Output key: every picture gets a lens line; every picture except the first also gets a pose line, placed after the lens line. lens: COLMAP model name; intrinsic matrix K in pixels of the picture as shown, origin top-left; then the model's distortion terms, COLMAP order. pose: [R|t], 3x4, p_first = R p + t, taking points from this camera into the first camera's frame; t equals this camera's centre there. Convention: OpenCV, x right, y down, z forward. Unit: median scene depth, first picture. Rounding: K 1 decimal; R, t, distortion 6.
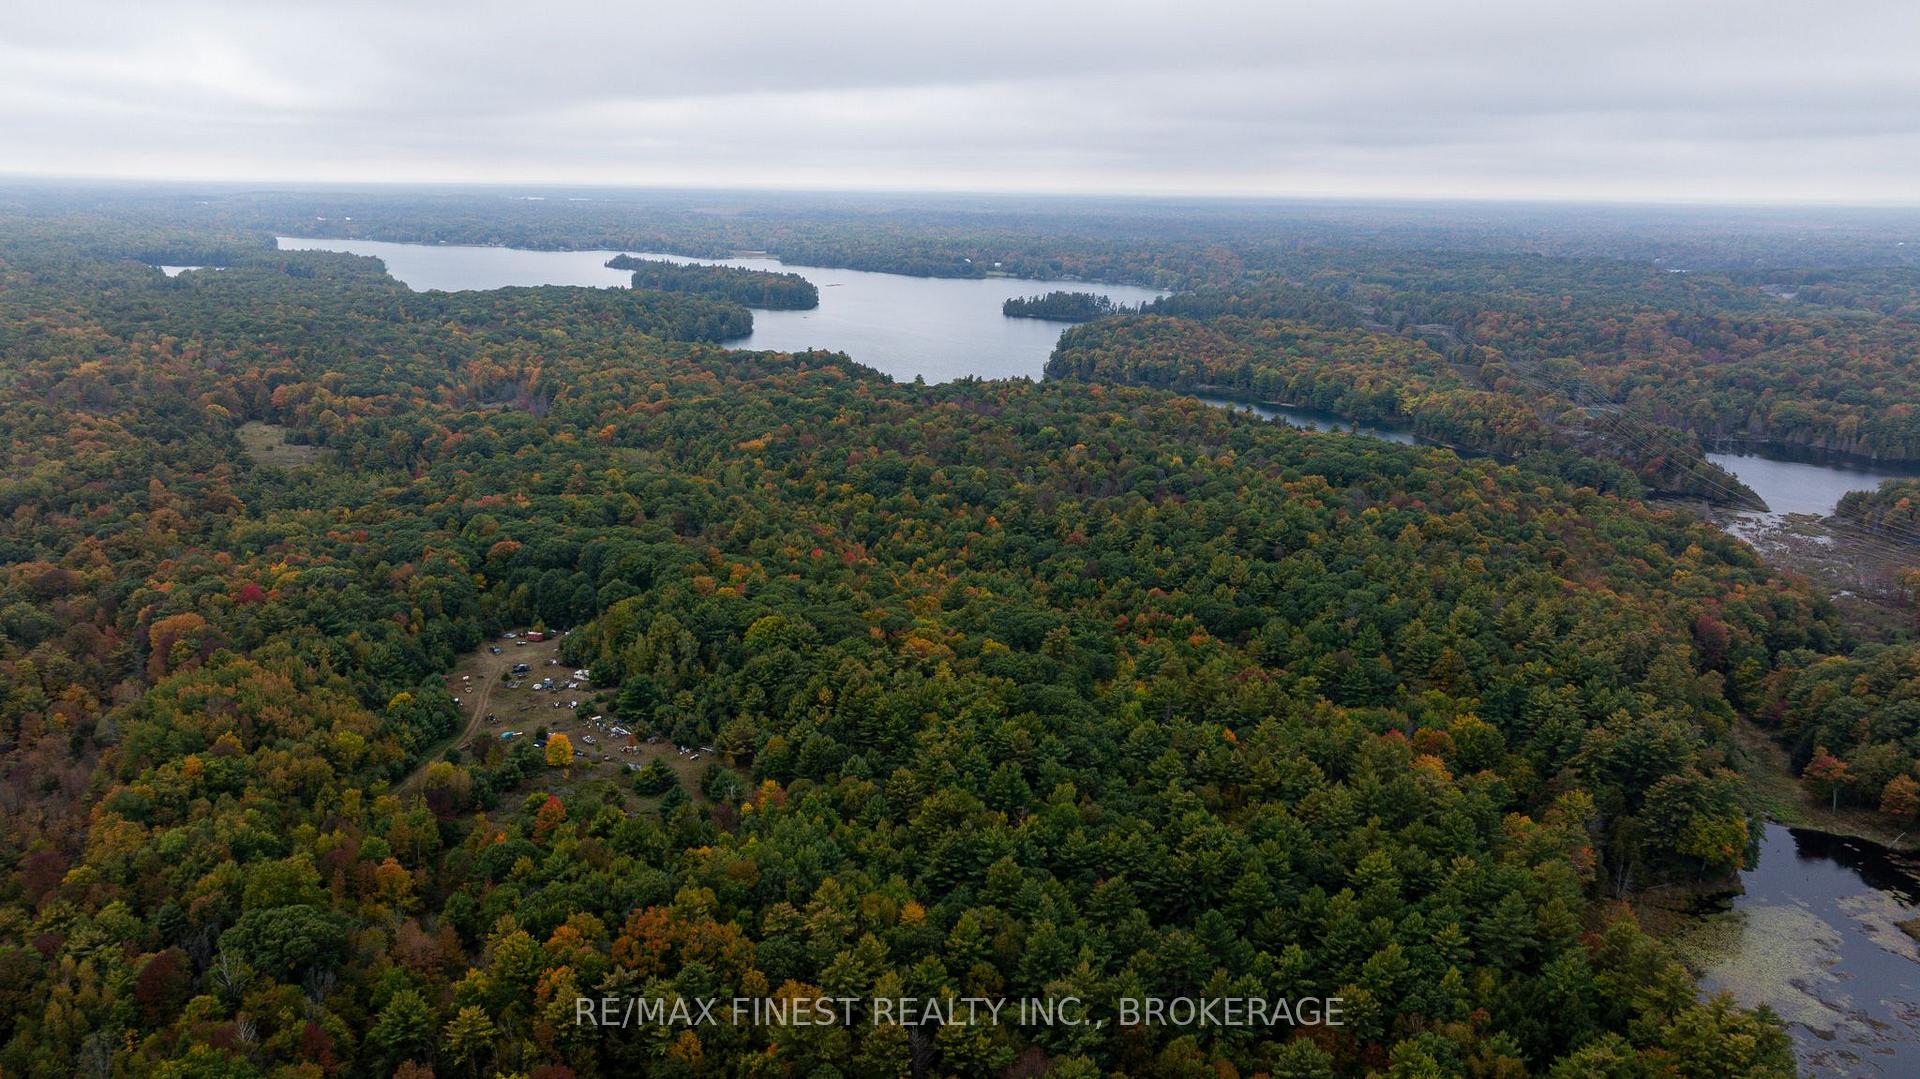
lens RADIAL K [[1345.8, 0, 962.2], [0, 1345.8, 545.0], [0, 0, 1]] dist [-0.034073, 0.061142]
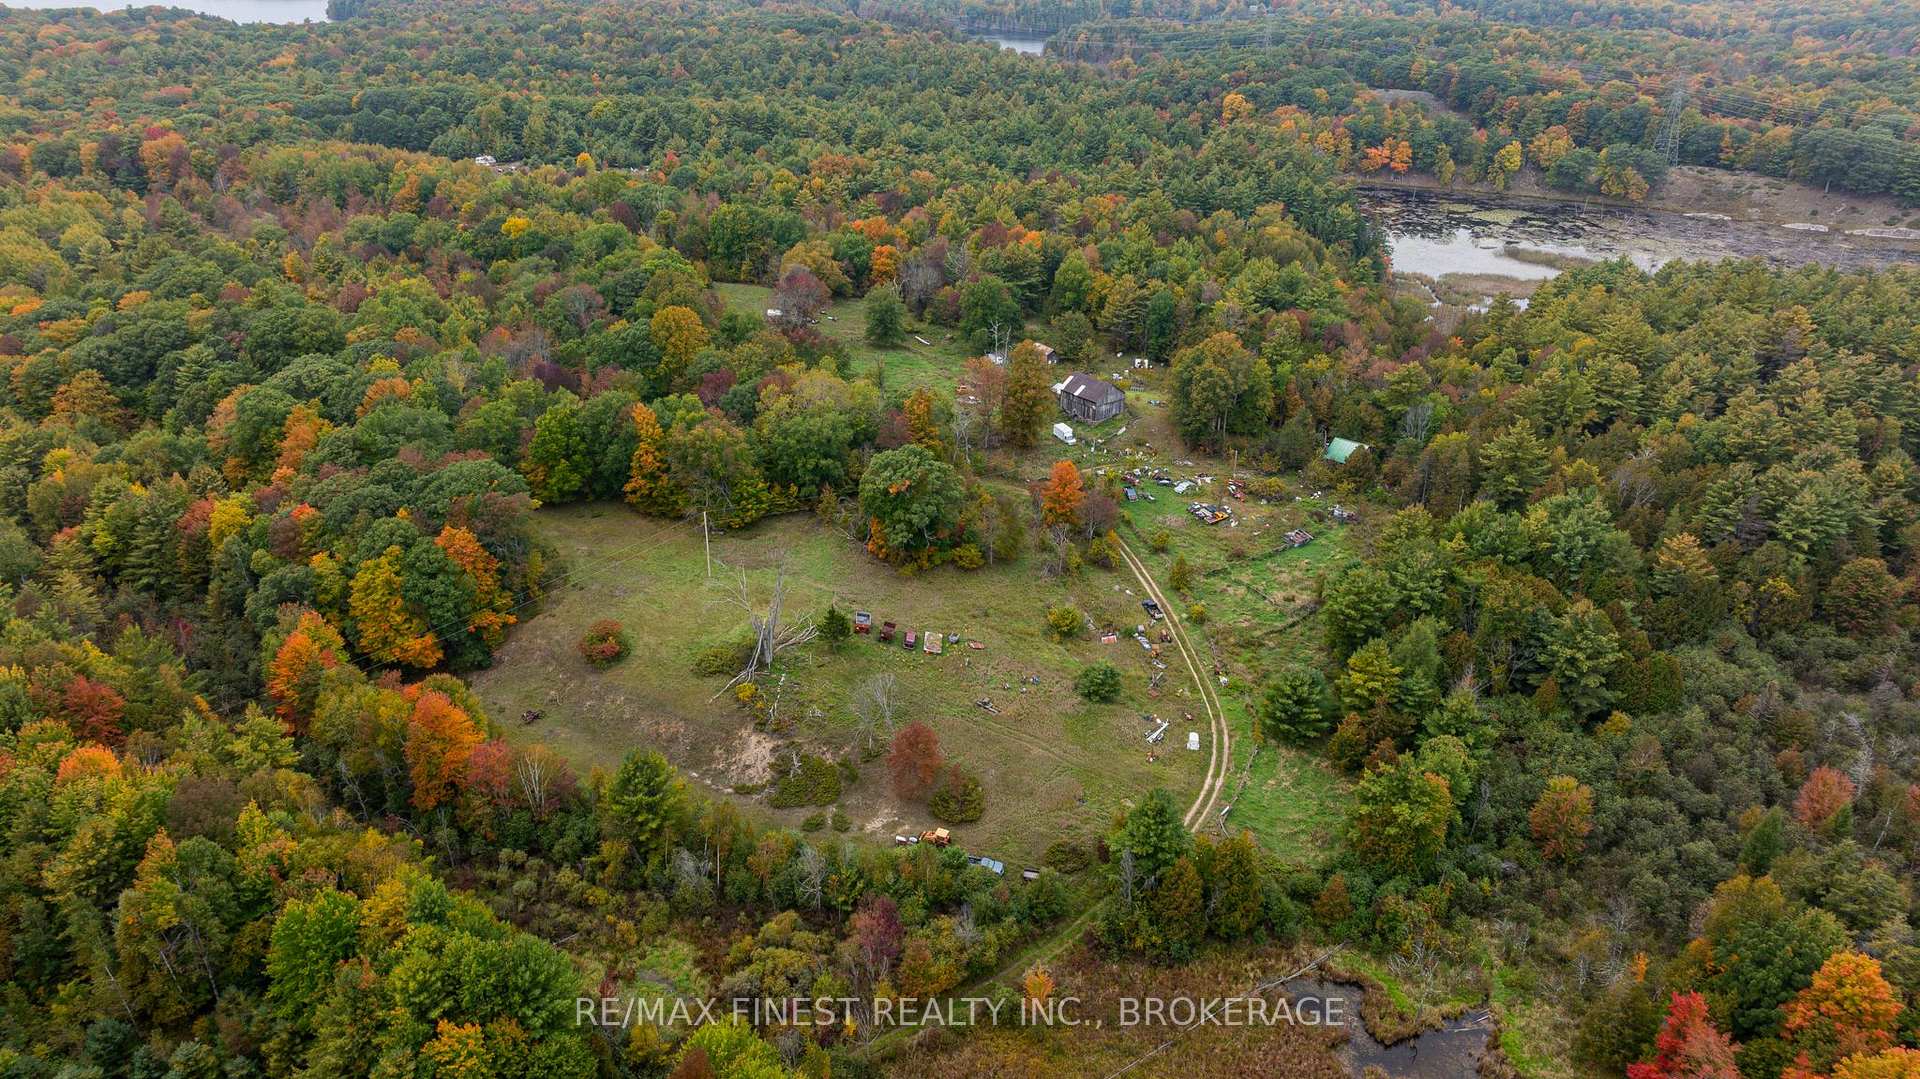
lens RADIAL K [[1345.8, 0, 962.3], [0, 1345.8, 545.0], [0, 0, 1]] dist [-0.034073, 0.061142]
pose [[0.786343, -0.279491, 0.550953, -0.409965], [0.166515, 0.954693, 0.246646, 0.116568], [-0.594927, -0.102207, 0.797255, -0.213286]]
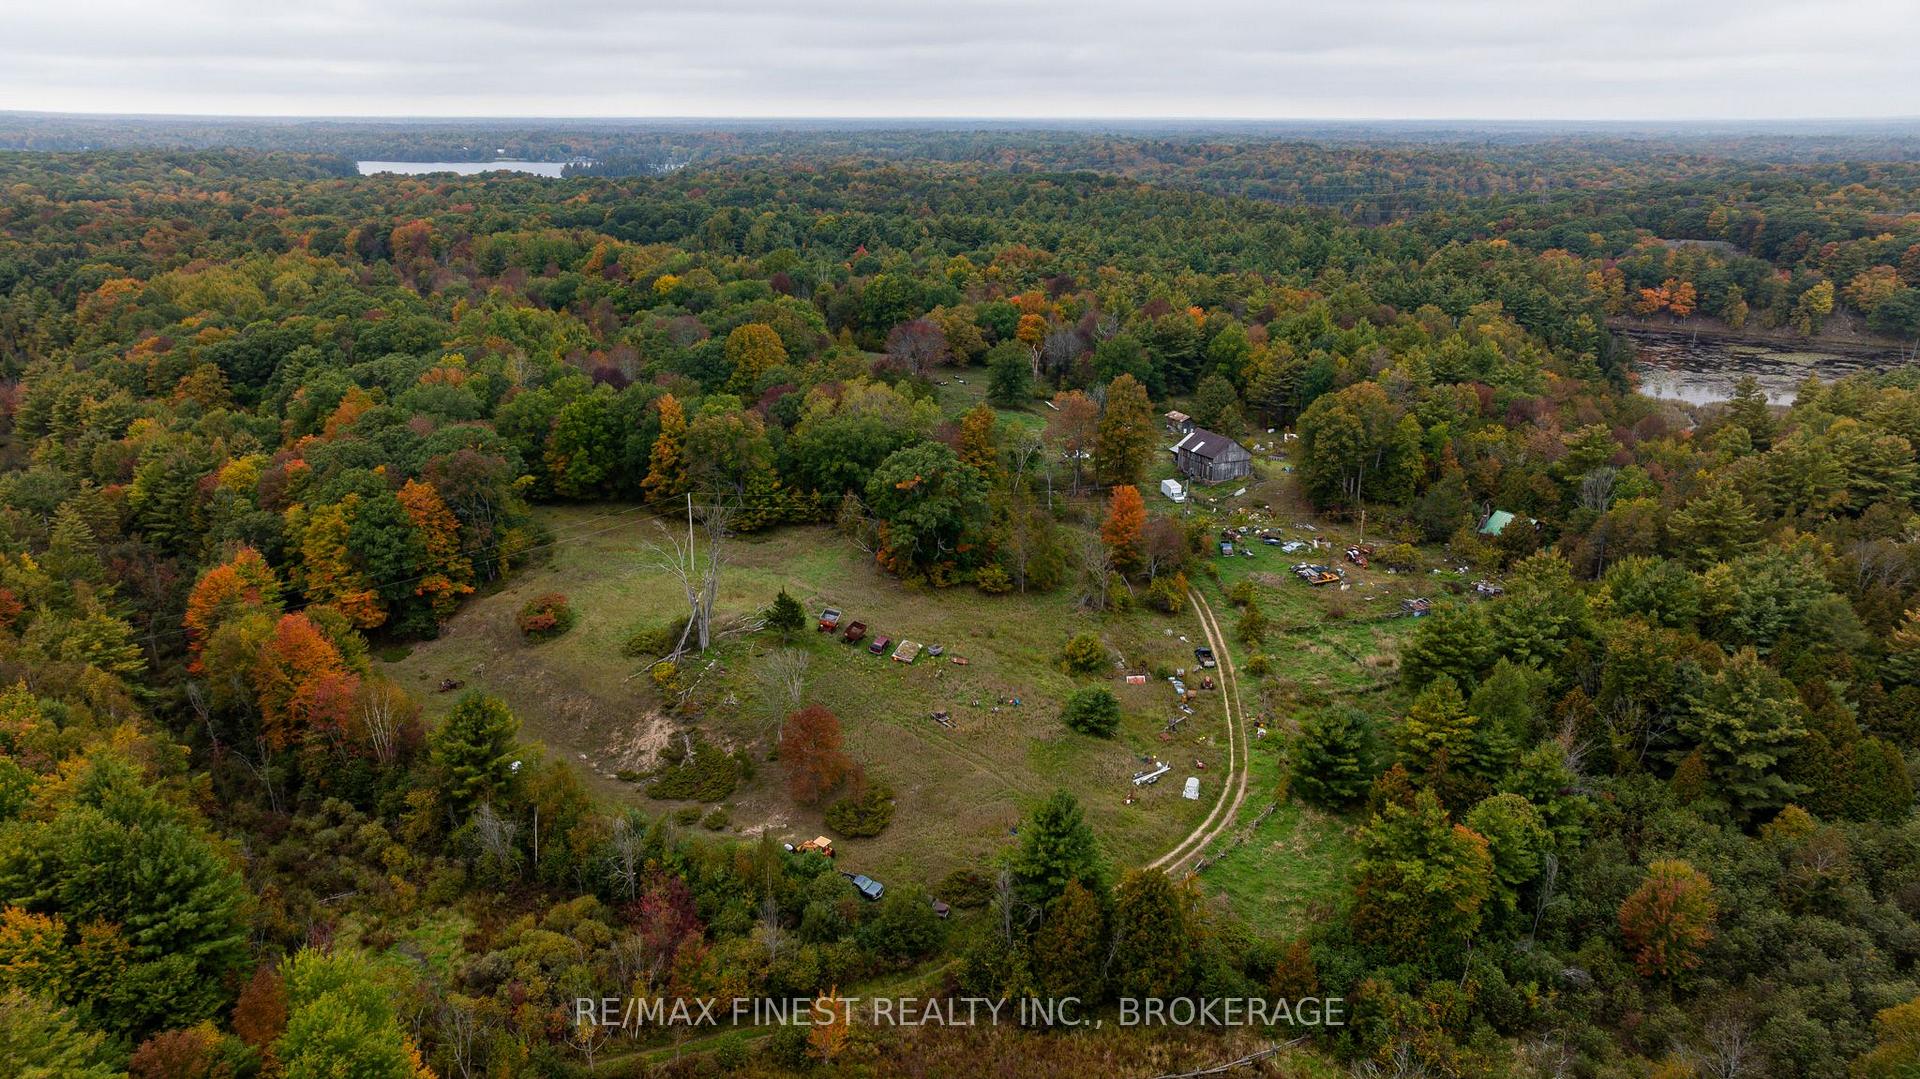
lens RADIAL K [[1345.8, 0, 961.6], [0, 1345.8, 550.7], [0, 0, 1]] dist [-0.034073, 0.061142]
pose [[0.906243, -0.140542, 0.398711, -0.346973], [0.119585, 0.989826, 0.077097, 0.171296], [-0.405490, -0.022189, 0.913830, -0.206593]]
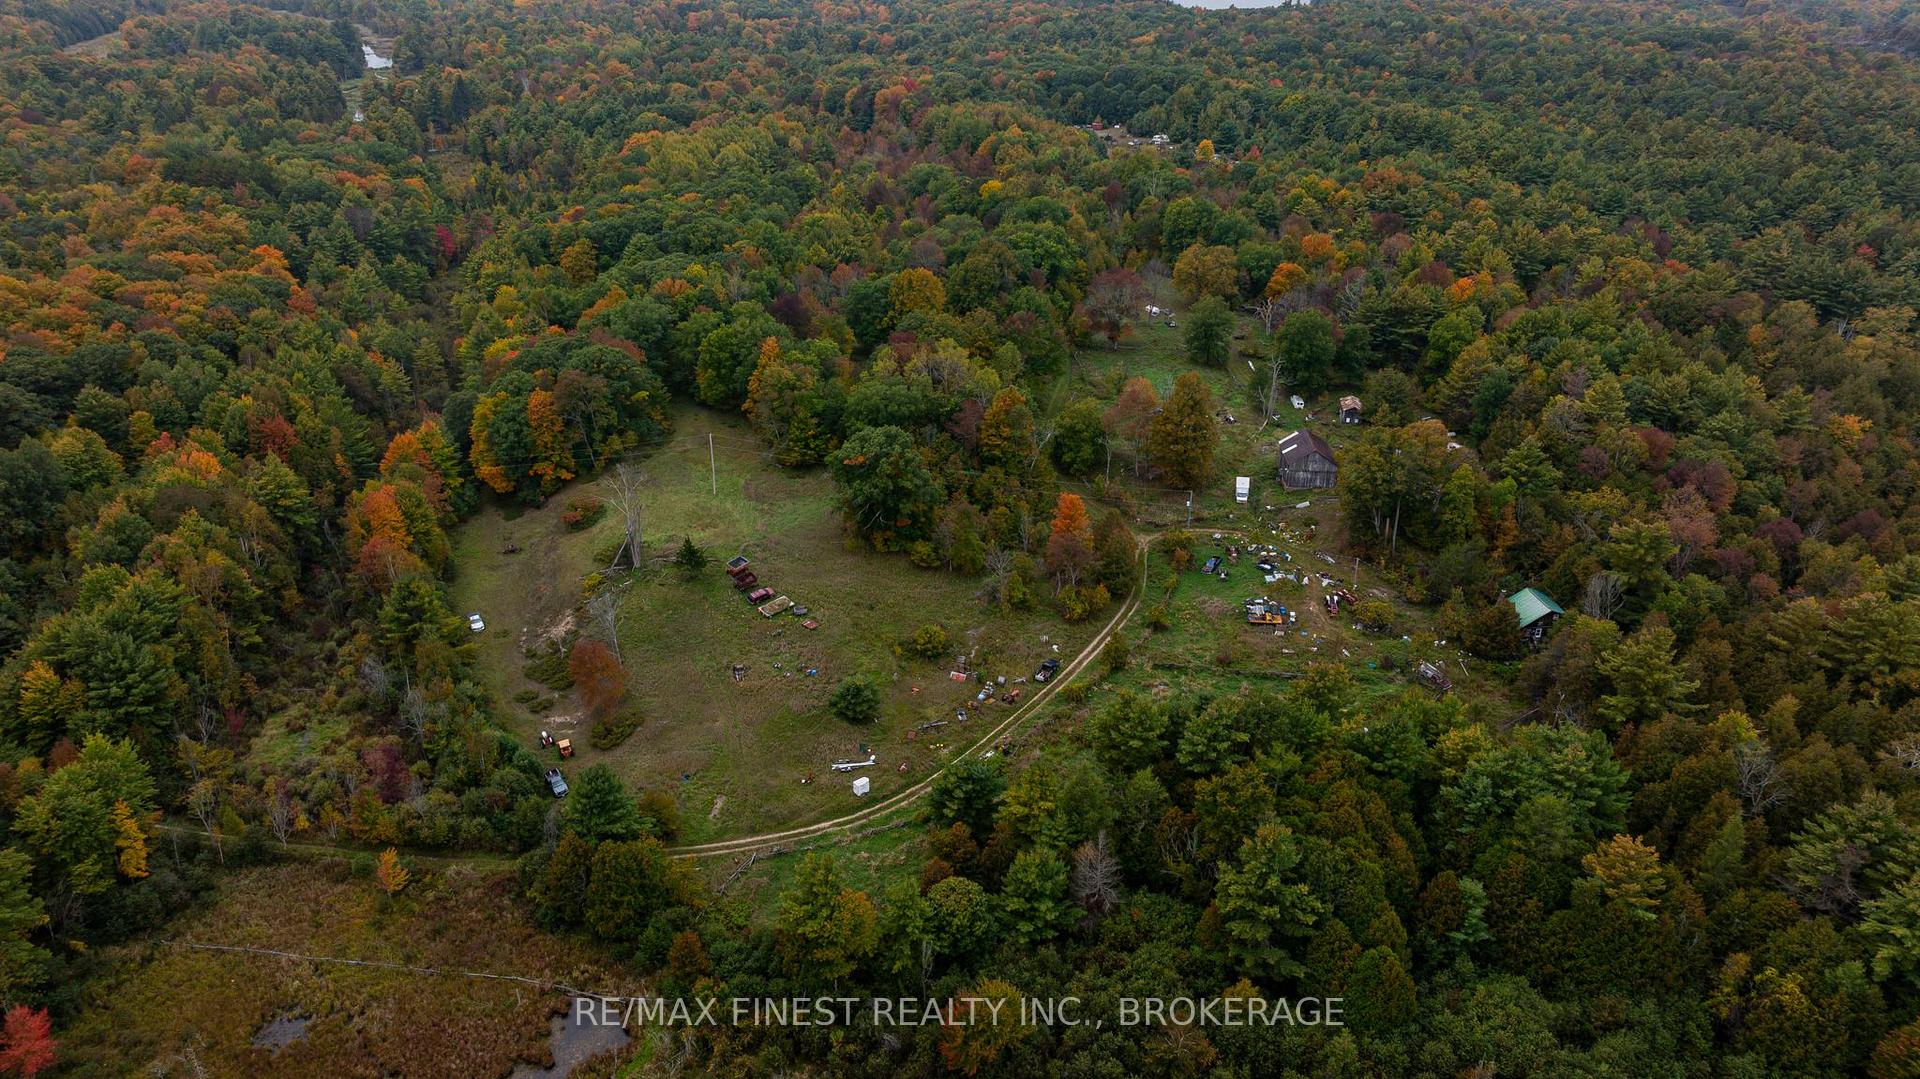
lens RADIAL K [[1345.8, 0, 960.0], [0, 1345.8, 547.1], [0, 0, 1]] dist [-0.034073, 0.061142]
pose [[0.996065, 0.027194, -0.084354, -0.197230], [-0.010515, 0.981301, 0.192190, 0.136898], [0.088003, -0.190546, 0.977726, -0.263814]]
